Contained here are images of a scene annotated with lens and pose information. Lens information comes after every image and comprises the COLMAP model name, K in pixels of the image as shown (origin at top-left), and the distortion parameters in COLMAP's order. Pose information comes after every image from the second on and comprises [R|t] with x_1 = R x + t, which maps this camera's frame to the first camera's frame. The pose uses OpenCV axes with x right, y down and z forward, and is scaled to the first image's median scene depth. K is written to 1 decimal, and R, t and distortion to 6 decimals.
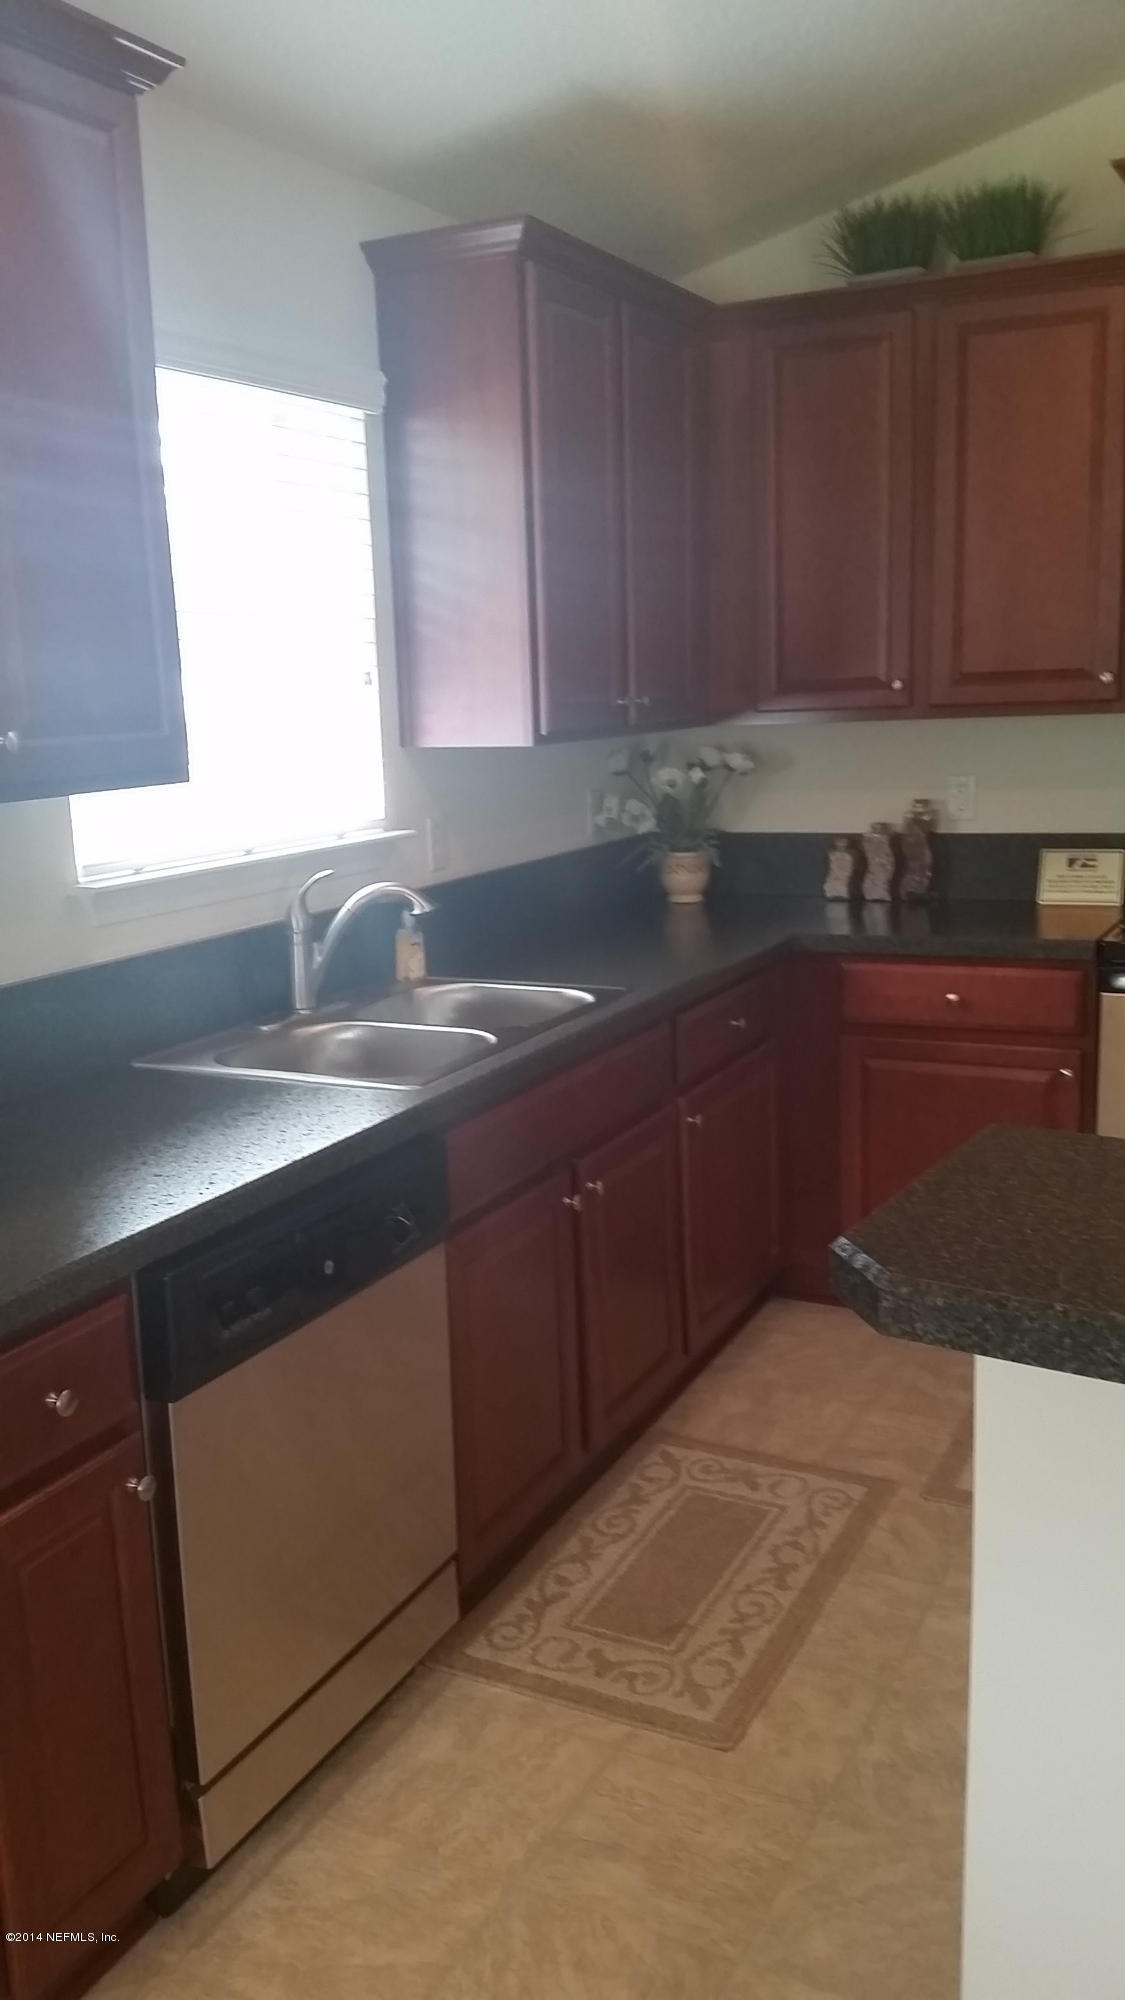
lens RADIAL K [[1747.3, 0, 547.3], [0, 1747.3, 1001.9], [0, 0, 1]] dist [0.092105, -0.116330]
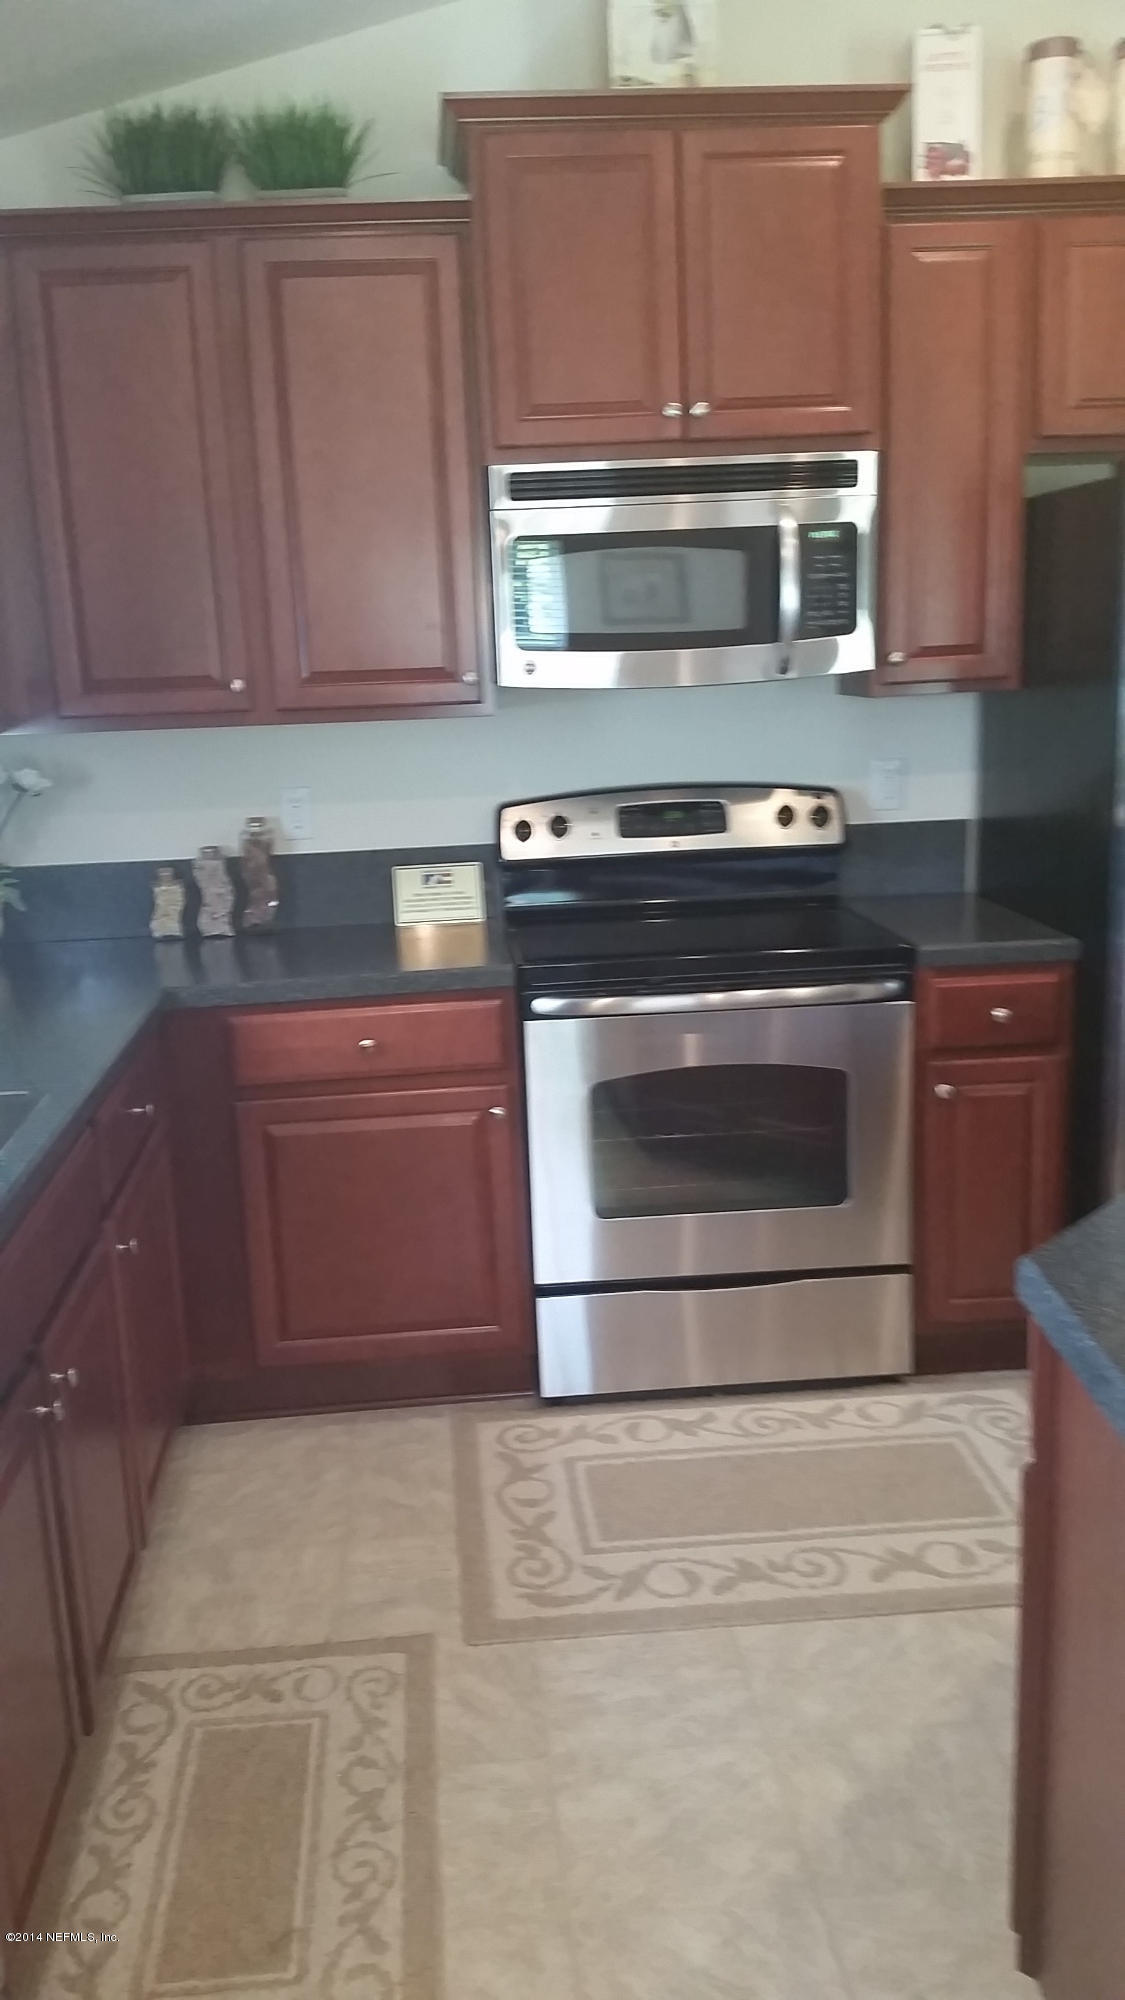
lens RADIAL K [[1747.3, 0, 556.0], [0, 1747.3, 989.1], [0, 0, 1]] dist [0.092105, -0.116330]
pose [[0.848533, -0.099085, 0.519782, -0.137686], [0.107250, 0.994127, 0.014425, -0.032015], [-0.518159, 0.043507, 0.854177, 0.218684]]
